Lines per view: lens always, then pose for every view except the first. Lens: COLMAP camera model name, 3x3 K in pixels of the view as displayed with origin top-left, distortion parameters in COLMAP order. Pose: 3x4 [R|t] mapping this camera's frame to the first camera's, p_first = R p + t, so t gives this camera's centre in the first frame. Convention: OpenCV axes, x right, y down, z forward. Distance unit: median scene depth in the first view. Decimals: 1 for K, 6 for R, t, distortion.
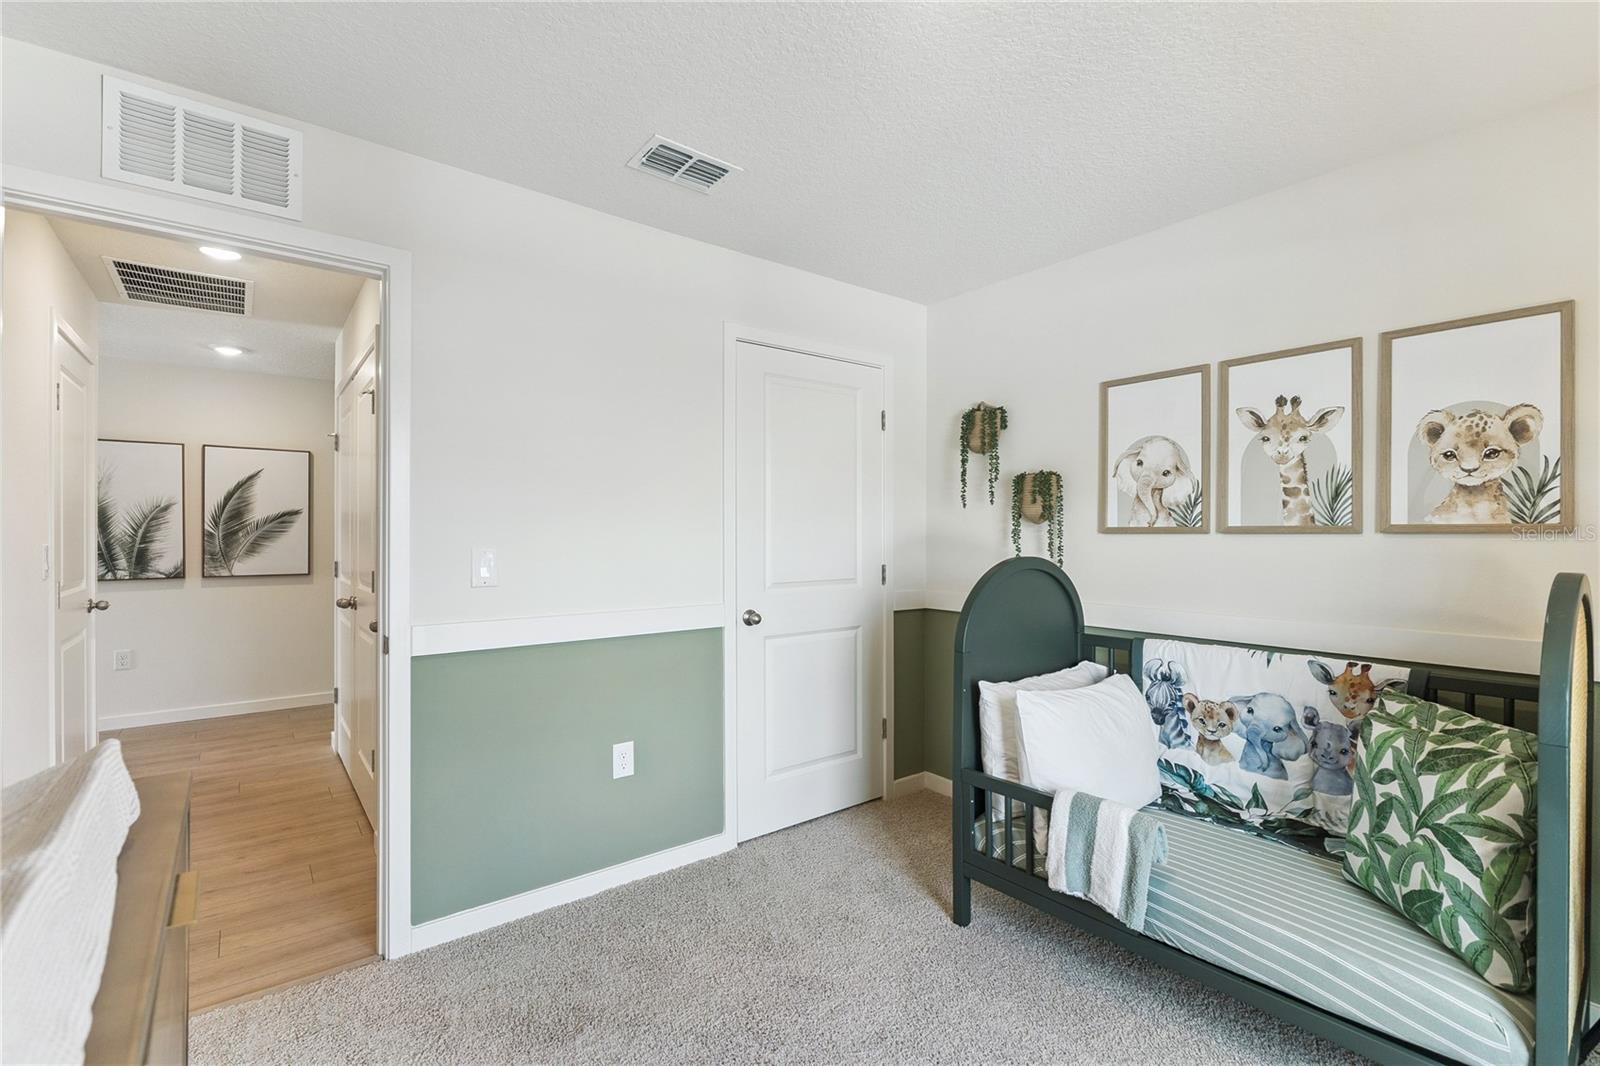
lens RADIAL K [[721.9, 0, 799.6], [0, 721.9, 525.5], [0, 0, 1]] dist [0.000851, 0.000255]
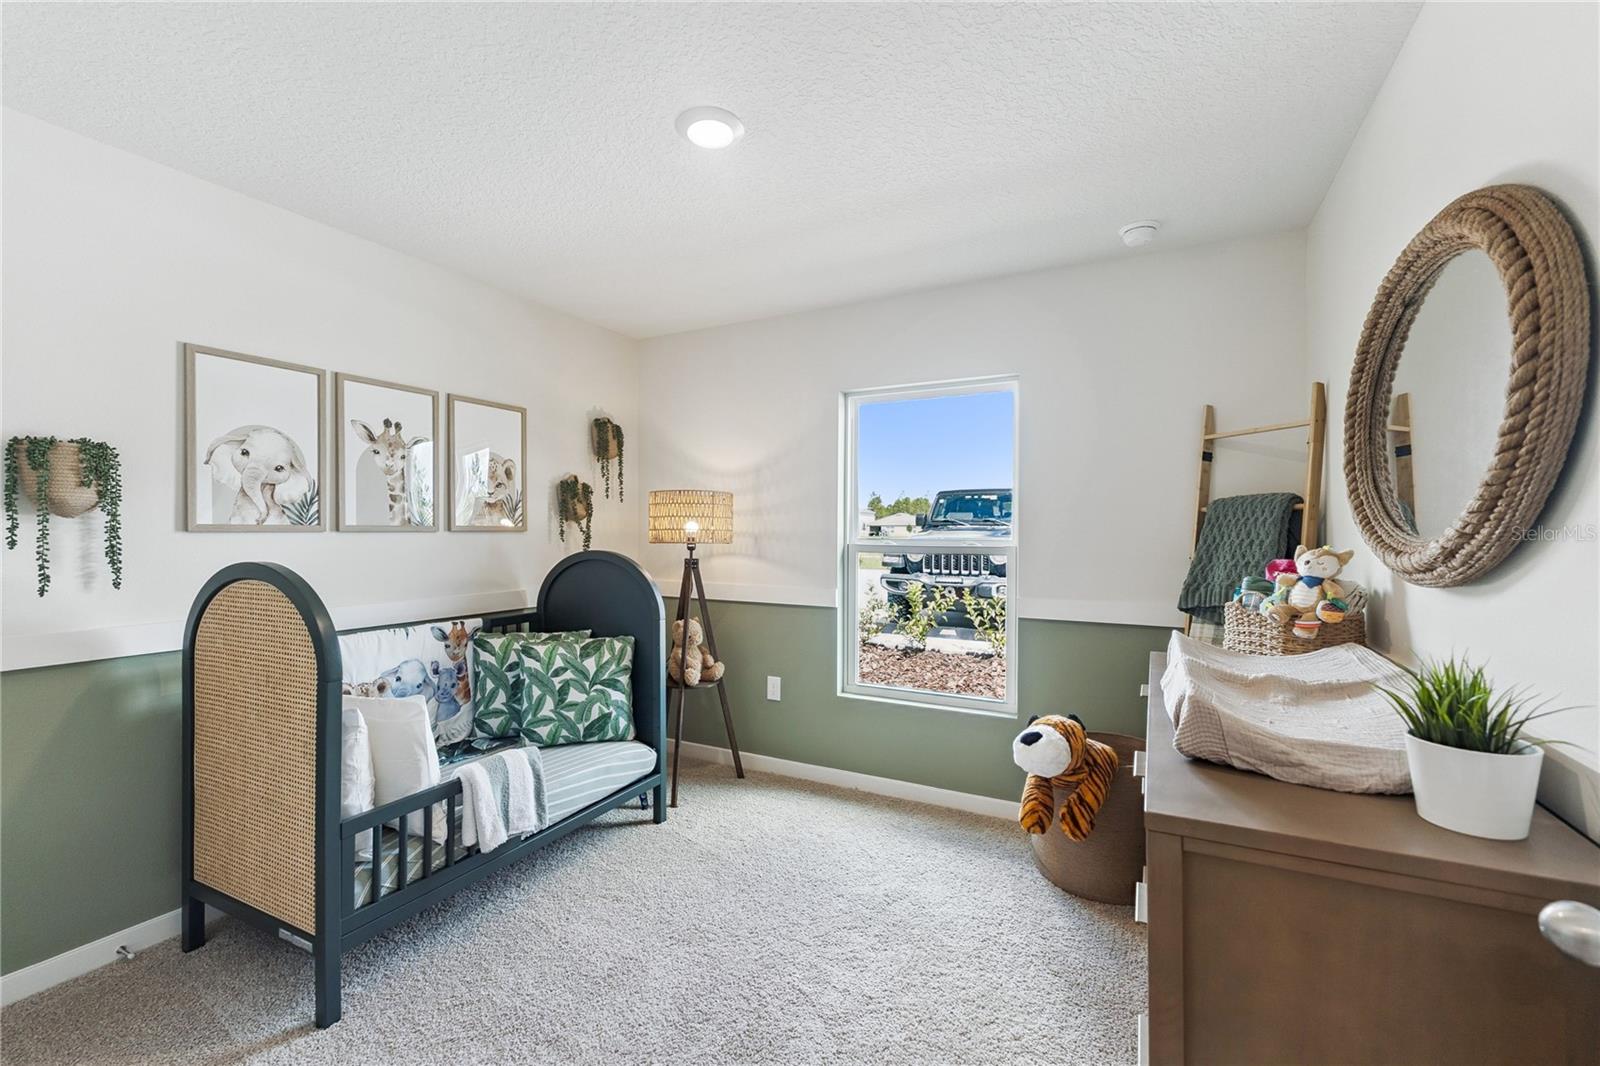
lens RADIAL K [[679.4, 0, 807.9], [0, 679.4, 536.4], [0, 0, 1]] dist [0.005999, 0.000266]
pose [[-0.415461, -0.005357, 0.909595, -0.697149], [-0.008096, 0.999965, 0.002191, 0.011047], [-0.909575, -0.006454, -0.415490, 0.860411]]
